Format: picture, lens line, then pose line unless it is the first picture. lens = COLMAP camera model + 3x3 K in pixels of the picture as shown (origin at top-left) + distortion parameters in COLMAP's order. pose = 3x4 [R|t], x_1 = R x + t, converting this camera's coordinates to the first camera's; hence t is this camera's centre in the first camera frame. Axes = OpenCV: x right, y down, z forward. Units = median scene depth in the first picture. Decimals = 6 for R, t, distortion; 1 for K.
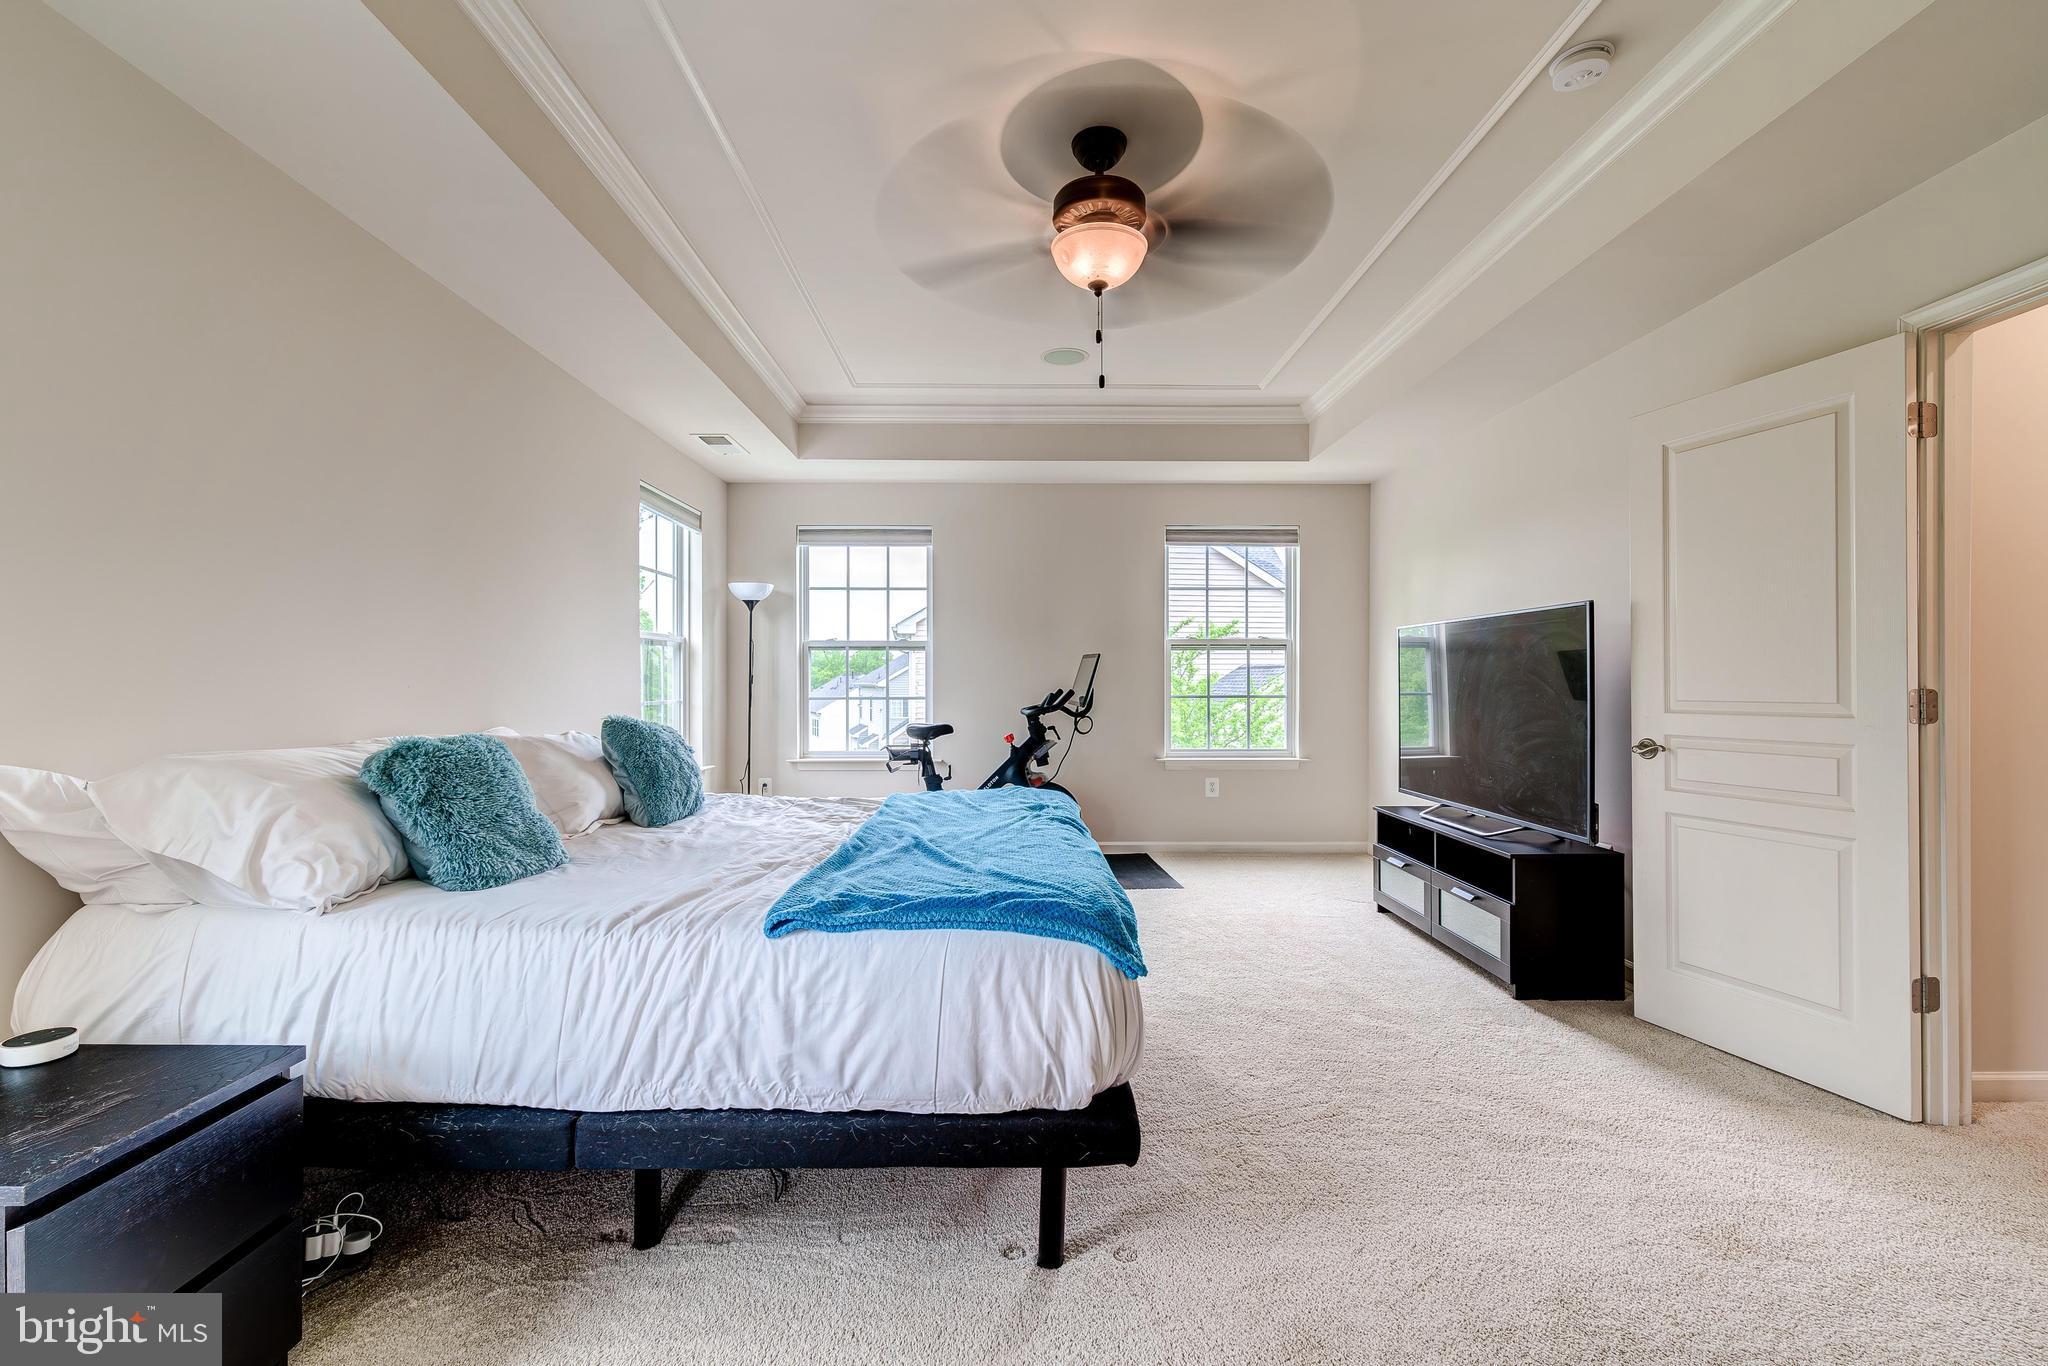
lens RADIAL K [[897.4, 0, 1021.4], [0, 897.4, 688.2], [0, 0, 1]] dist [0.004514, -0.000500]
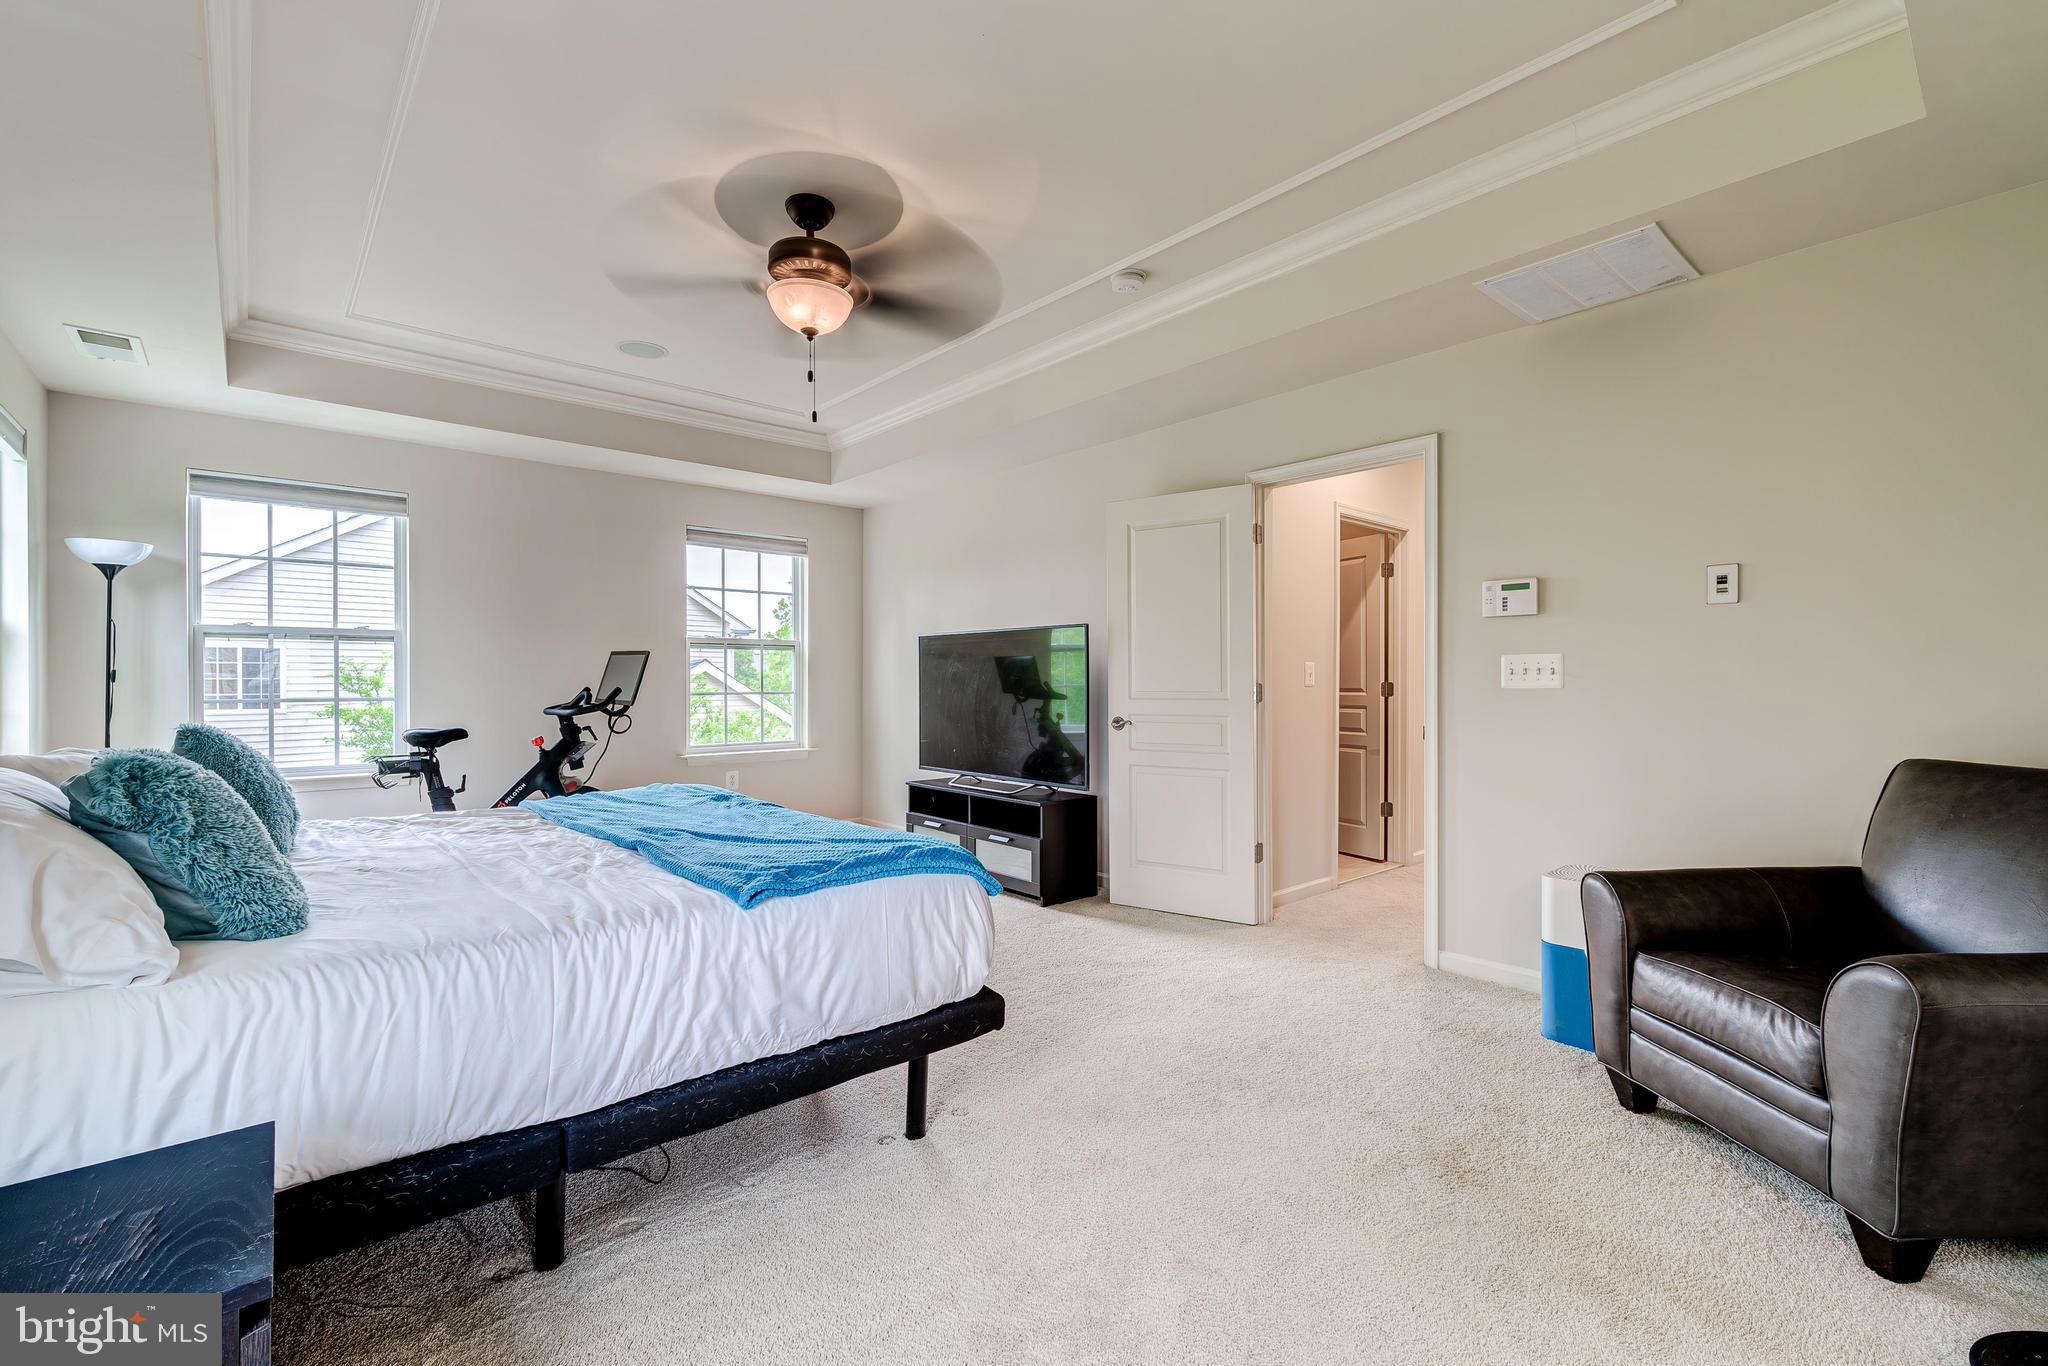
lens RADIAL K [[897.4, 0, 1041.4], [0, 897.4, 687.1], [0, 0, 1]] dist [0.004514, -0.000500]
pose [[0.747030, -0.005804, 0.664765, -0.481448], [0.005094, 0.999983, 0.003006, 0.001060], [-0.664771, 0.001141, 0.747047, -0.048268]]
